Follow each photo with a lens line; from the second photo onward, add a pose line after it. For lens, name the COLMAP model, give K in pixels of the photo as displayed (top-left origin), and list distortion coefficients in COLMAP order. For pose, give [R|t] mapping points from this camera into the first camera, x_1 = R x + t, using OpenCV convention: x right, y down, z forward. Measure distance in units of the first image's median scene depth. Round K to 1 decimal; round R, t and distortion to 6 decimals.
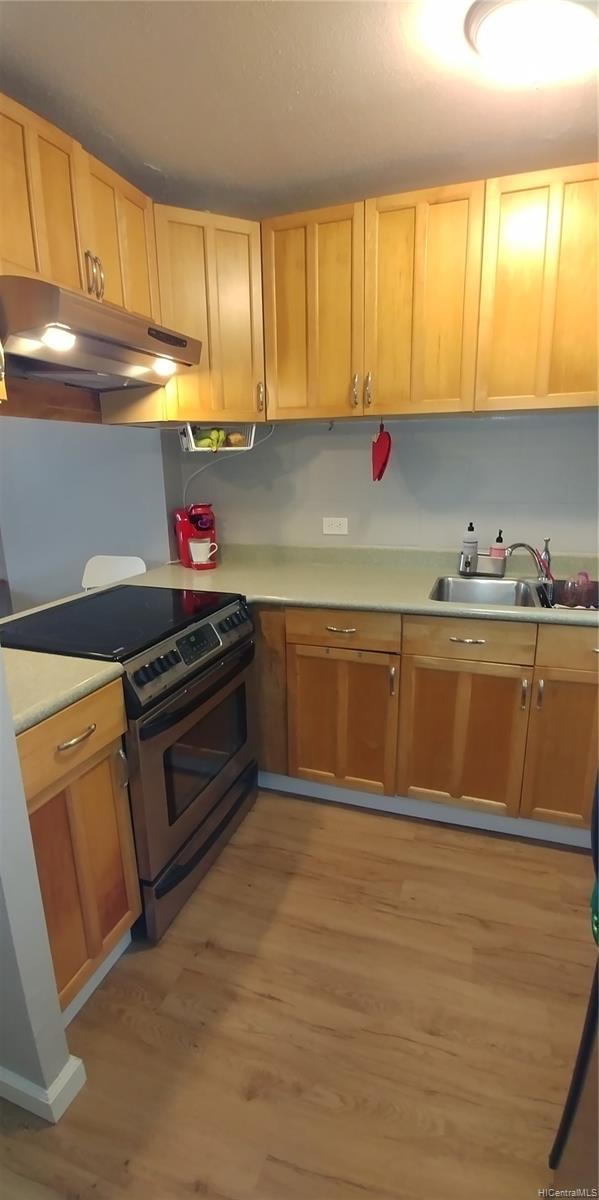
lens RADIAL K [[545.5, 0, 299.5], [0, 545.5, 600.0], [0, 0, 1]] dist [-0.020354, 0.000760]
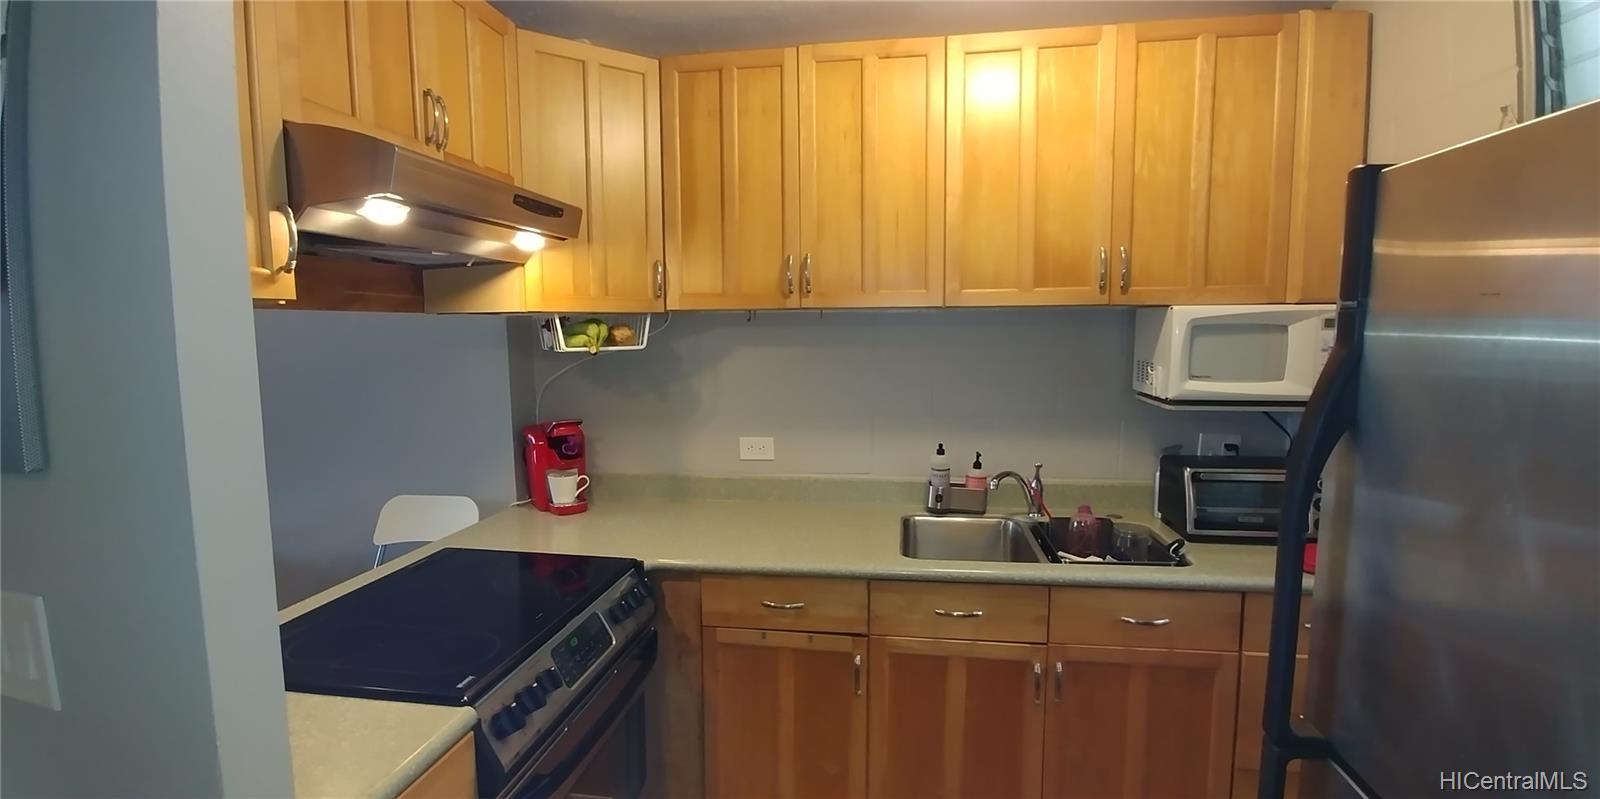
lens RADIAL K [[727.4, 0, 800.0], [0, 727.4, 399.5], [0, 0, 1]] dist [-0.020354, 0.000760]
pose [[0.982143, -0.011207, 0.187803, -0.076326], [0.039011, 0.988660, -0.145015, -0.070997], [-0.184049, 0.149751, 0.971443, 0.044188]]
